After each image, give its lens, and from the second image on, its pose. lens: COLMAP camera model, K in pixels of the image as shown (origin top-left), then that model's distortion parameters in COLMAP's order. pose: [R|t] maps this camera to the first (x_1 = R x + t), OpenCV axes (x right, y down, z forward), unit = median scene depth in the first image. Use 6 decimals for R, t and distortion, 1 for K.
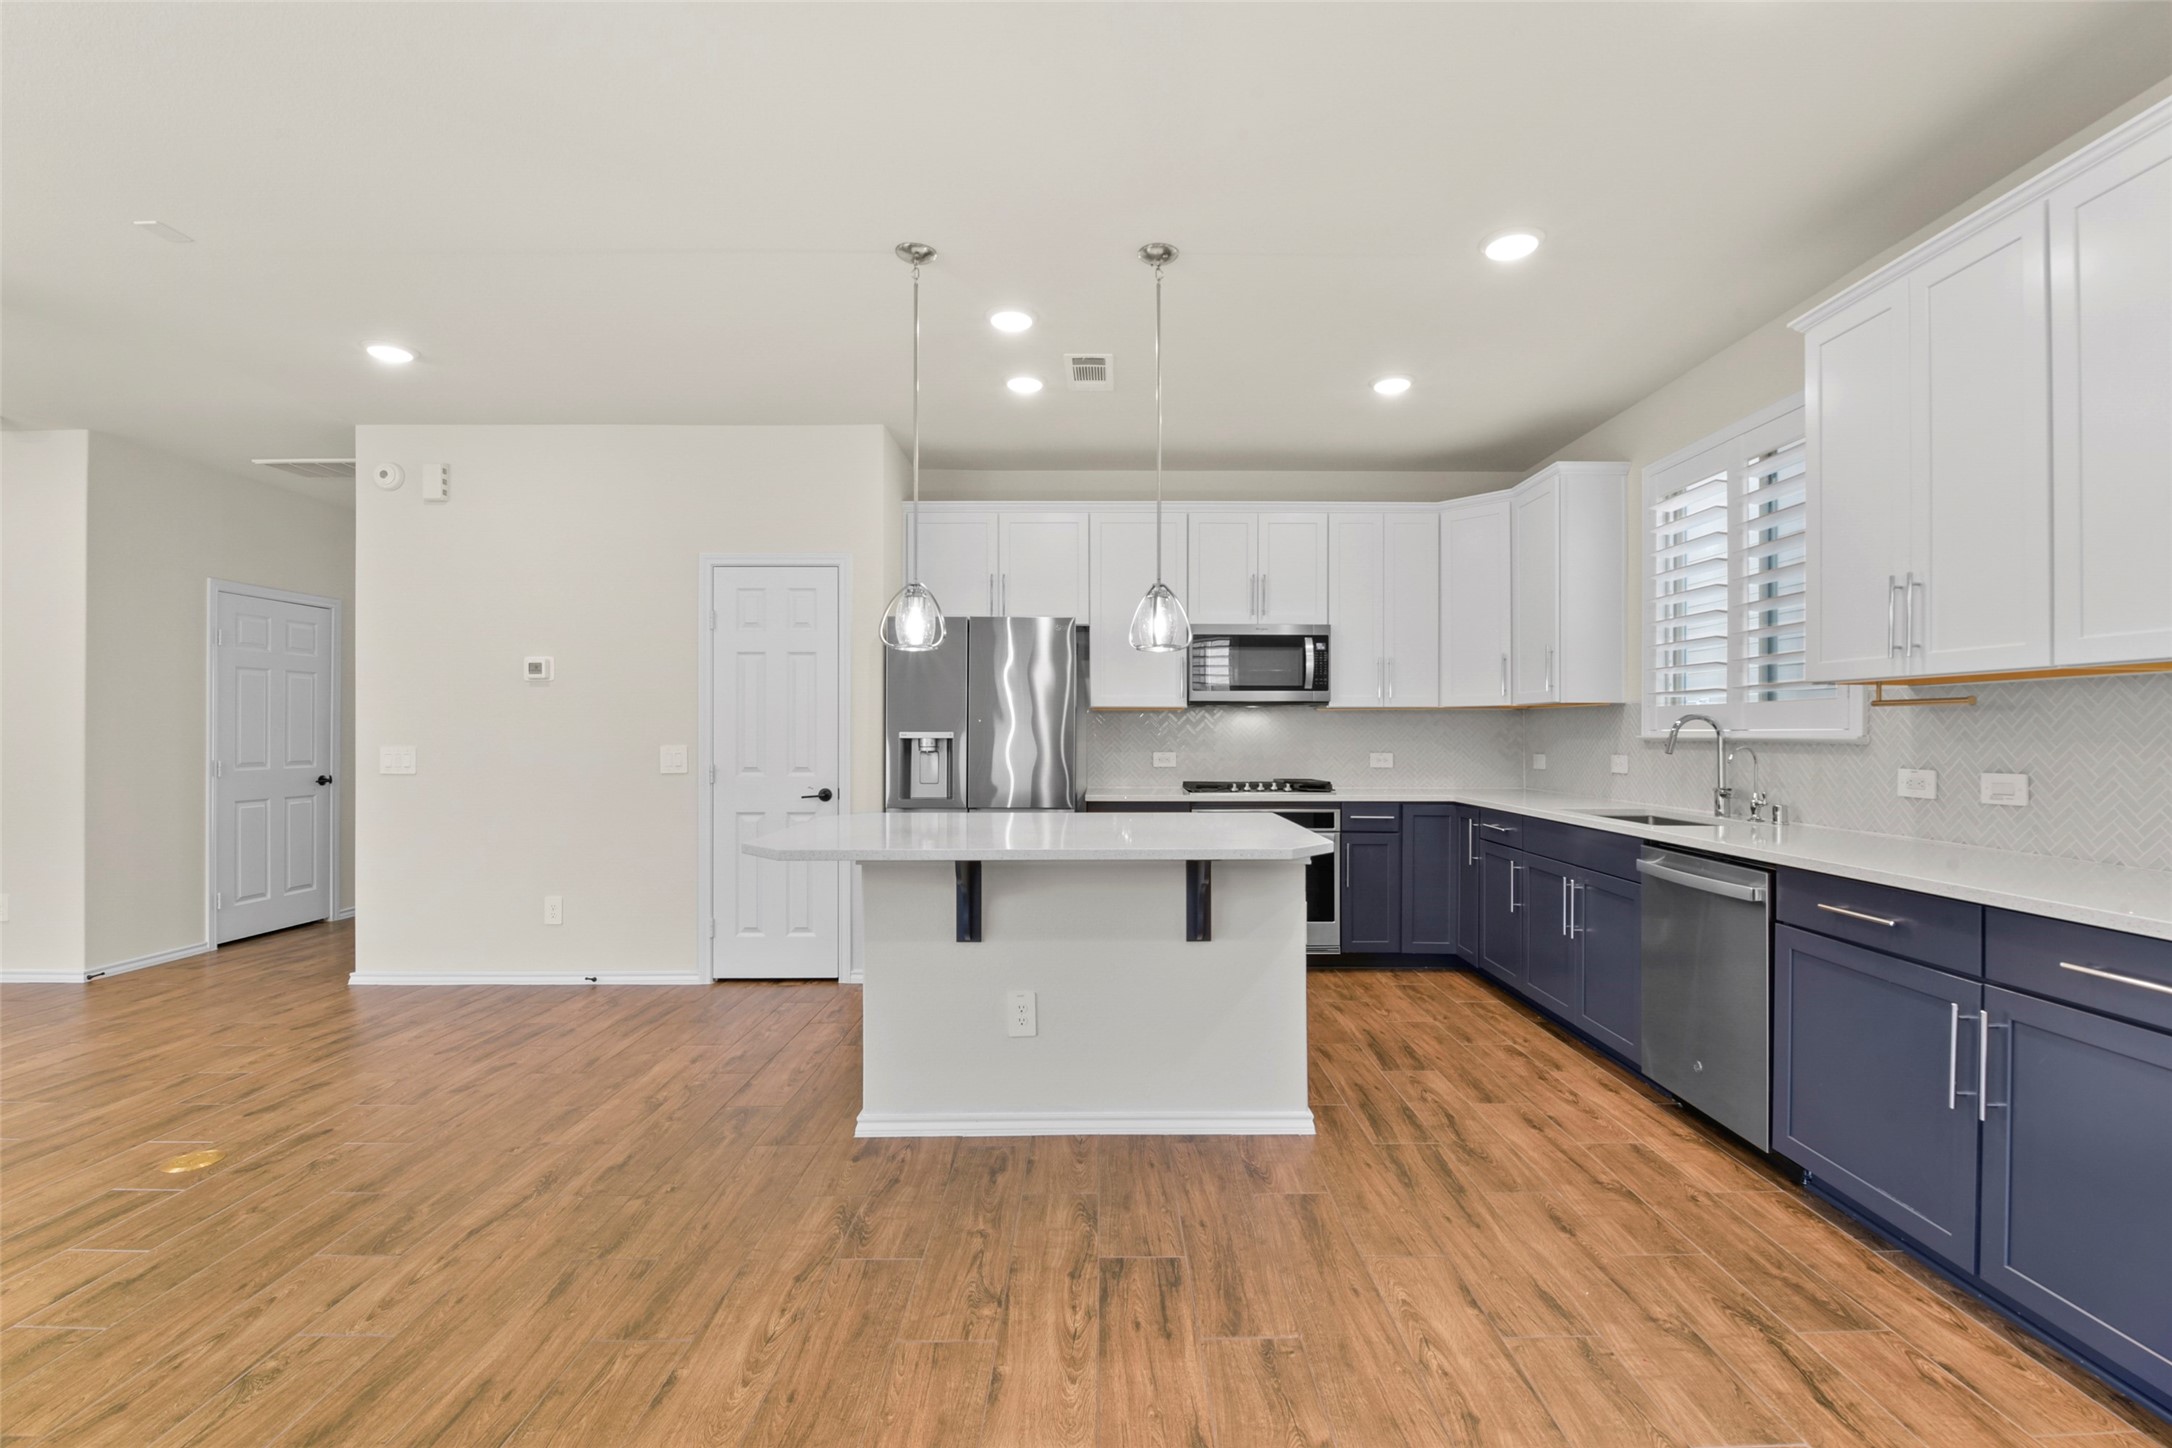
lens RADIAL K [[947.3, 0, 1104.3], [0, 947.3, 728.5], [0, 0, 1]] dist [-0.002474, -0.007193]
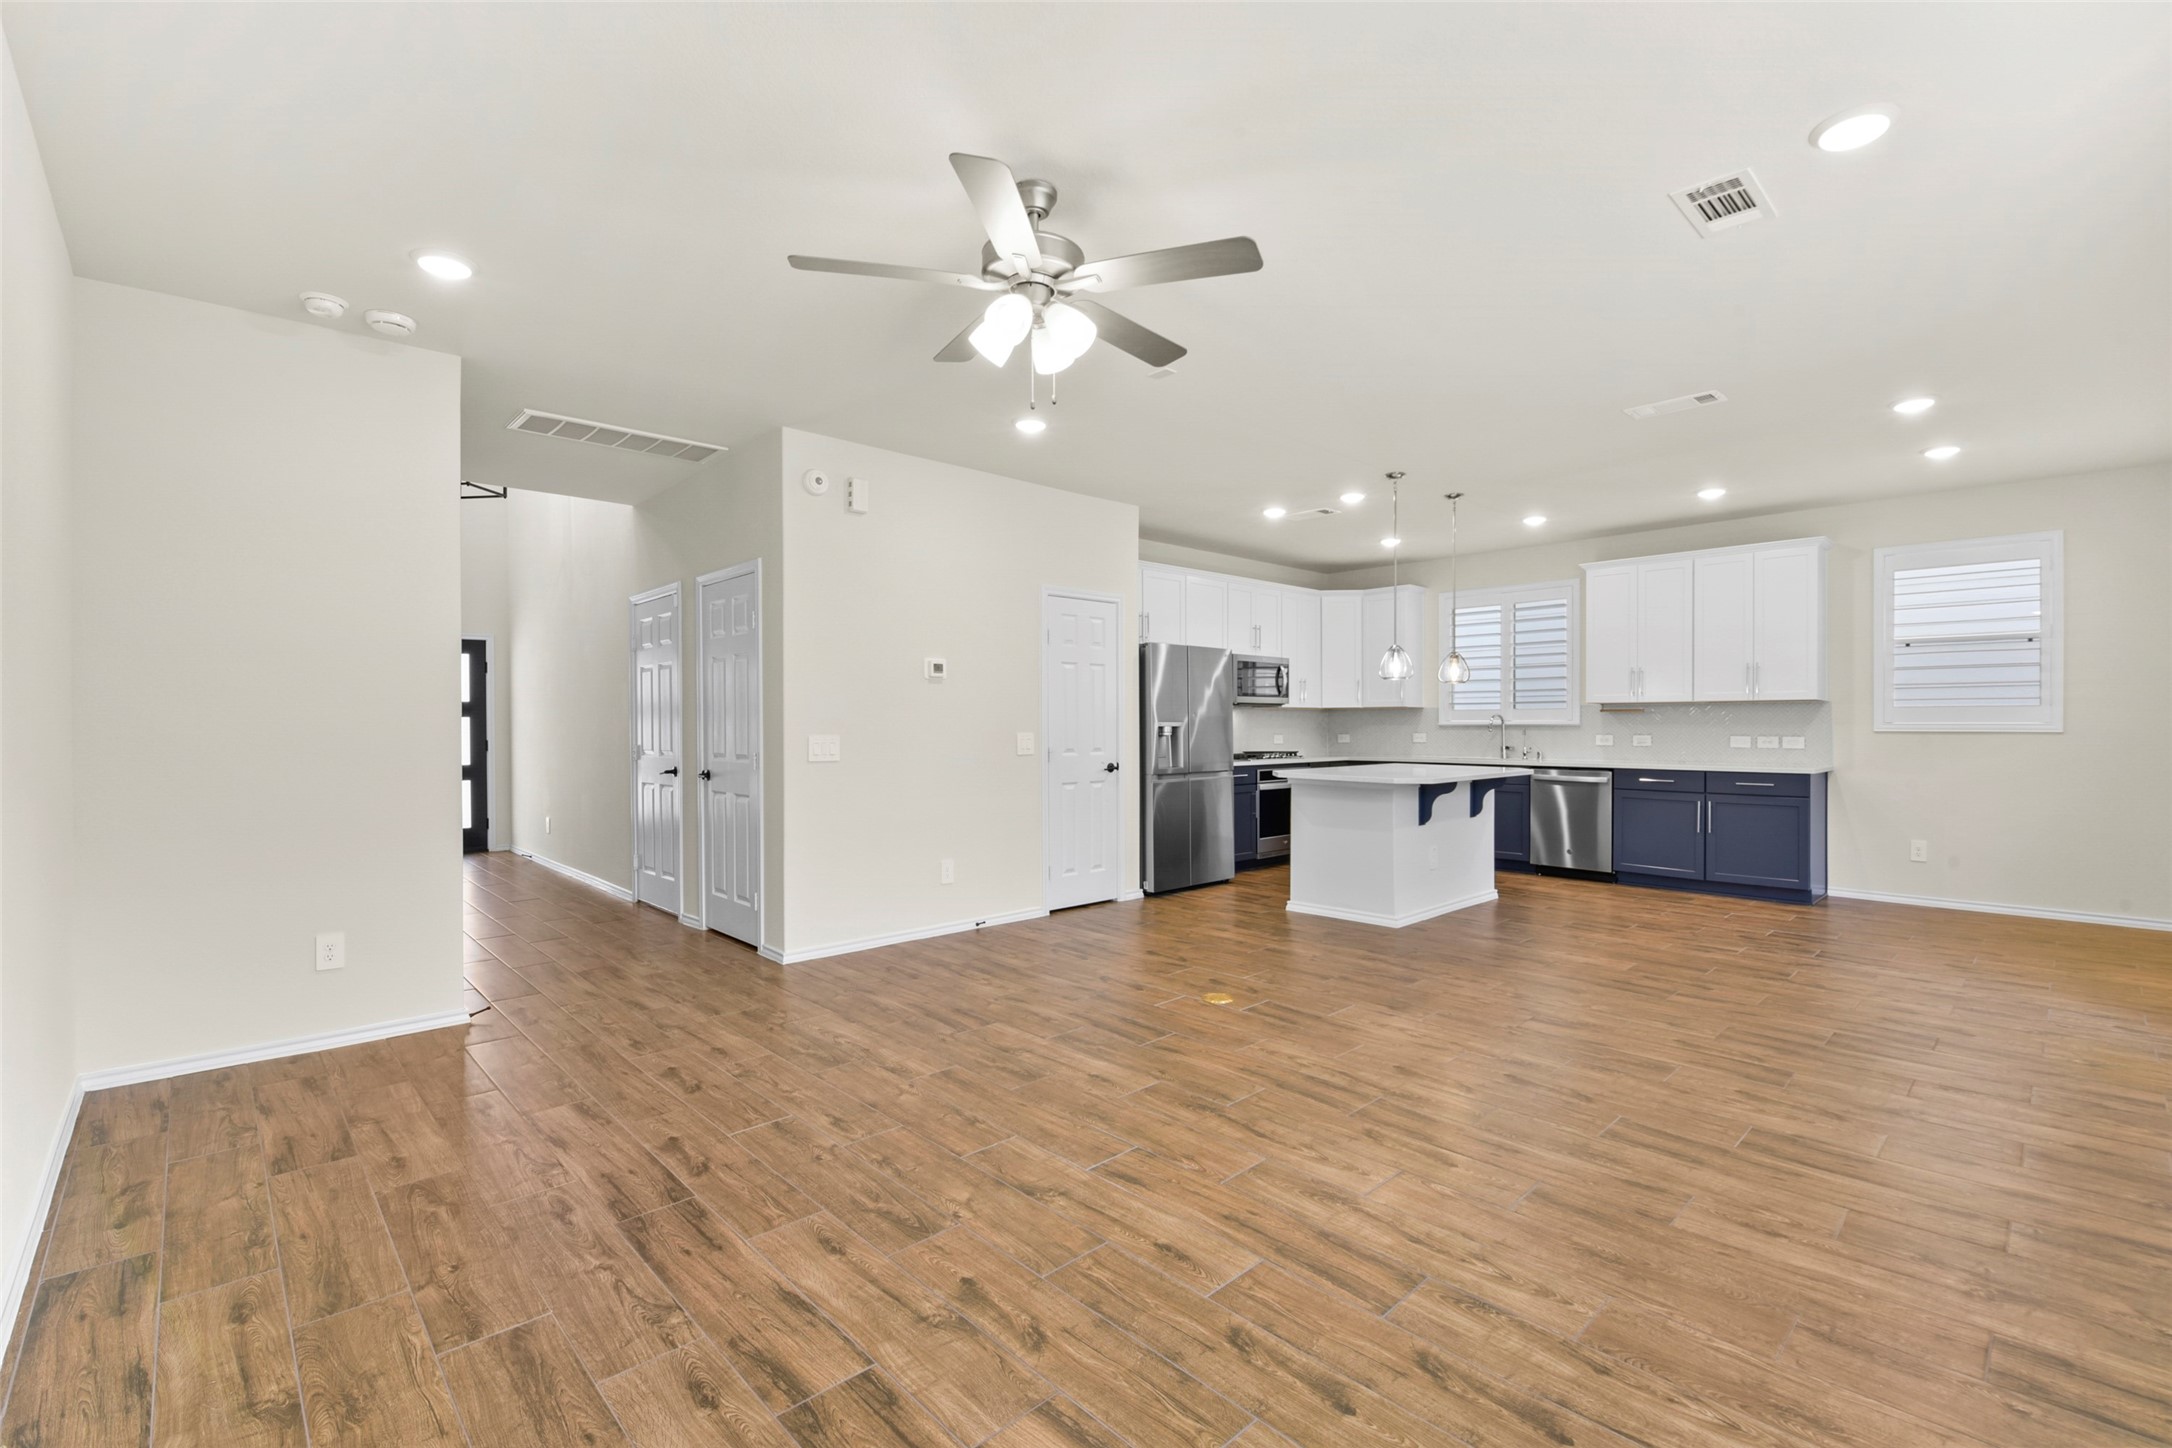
lens RADIAL K [[947.3, 0, 1104.3], [0, 947.3, 728.5], [0, 0, 1]] dist [-0.002474, -0.007193]
pose [[0.726357, -0.004930, 0.687300, -1.267258], [-0.000456, 0.999971, 0.007654, 0.002335], [-0.687318, -0.005873, 0.726333, -0.003585]]
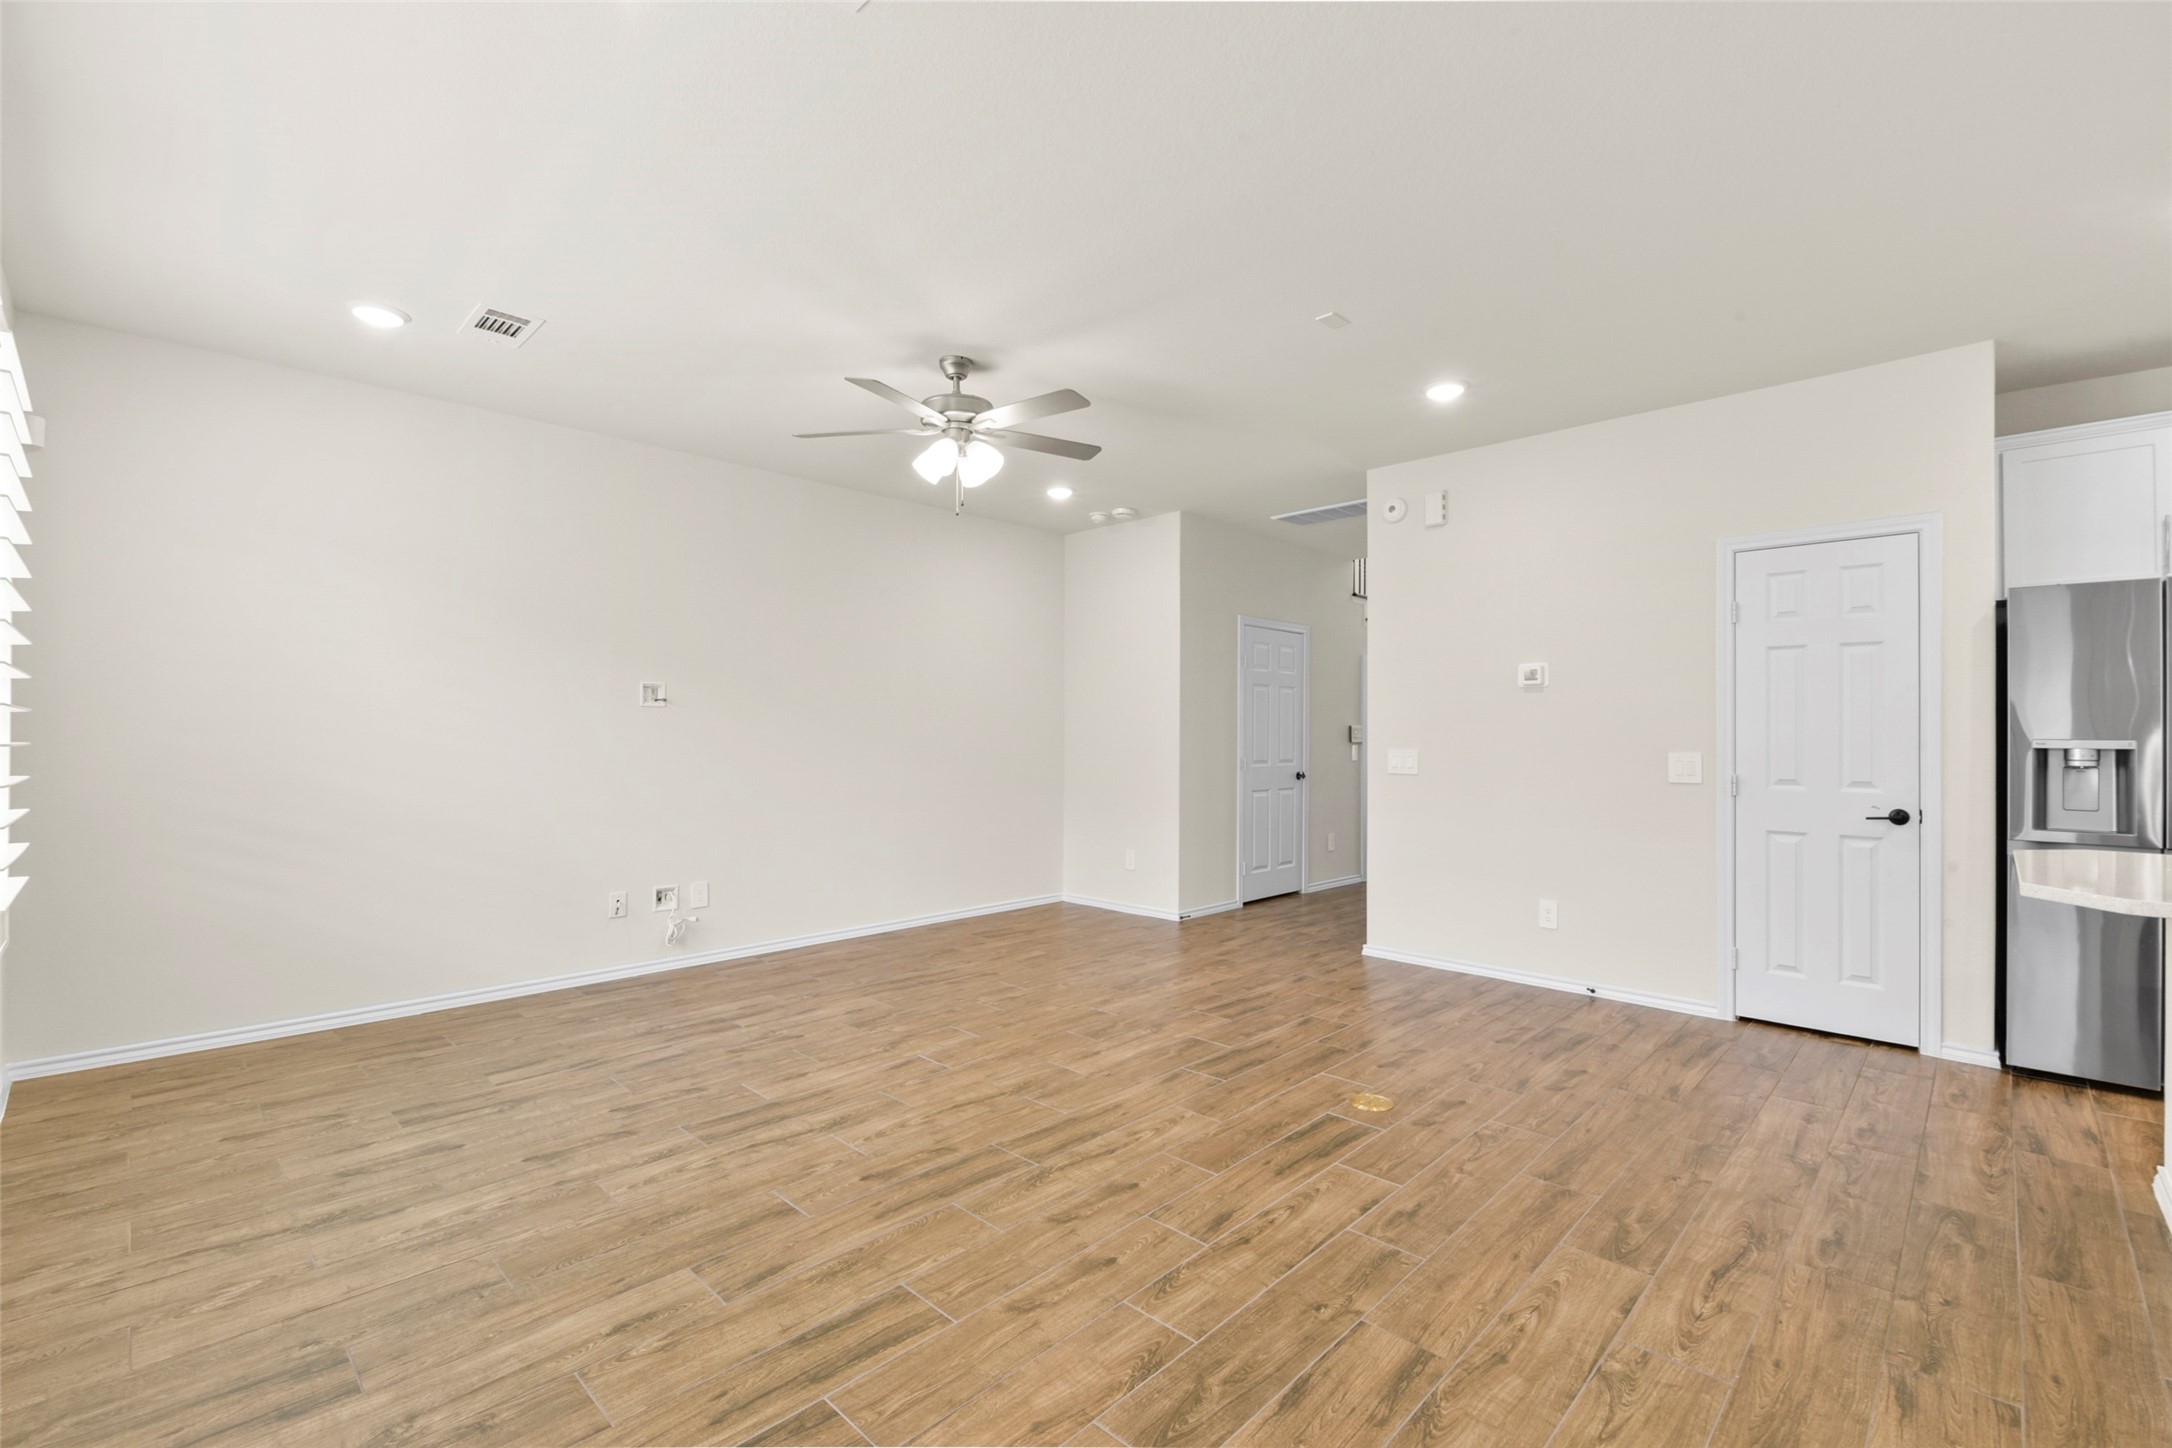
lens RADIAL K [[934.0, 0, 1114.2], [0, 934.0, 725.9], [0, 0, 1]] dist [0.011827, -0.010524]
pose [[0.724352, -0.002702, -0.689425, -0.230829], [-0.003546, 0.999964, -0.007645, 0.000998], [0.689421, 0.007982, 0.724317, -0.042492]]
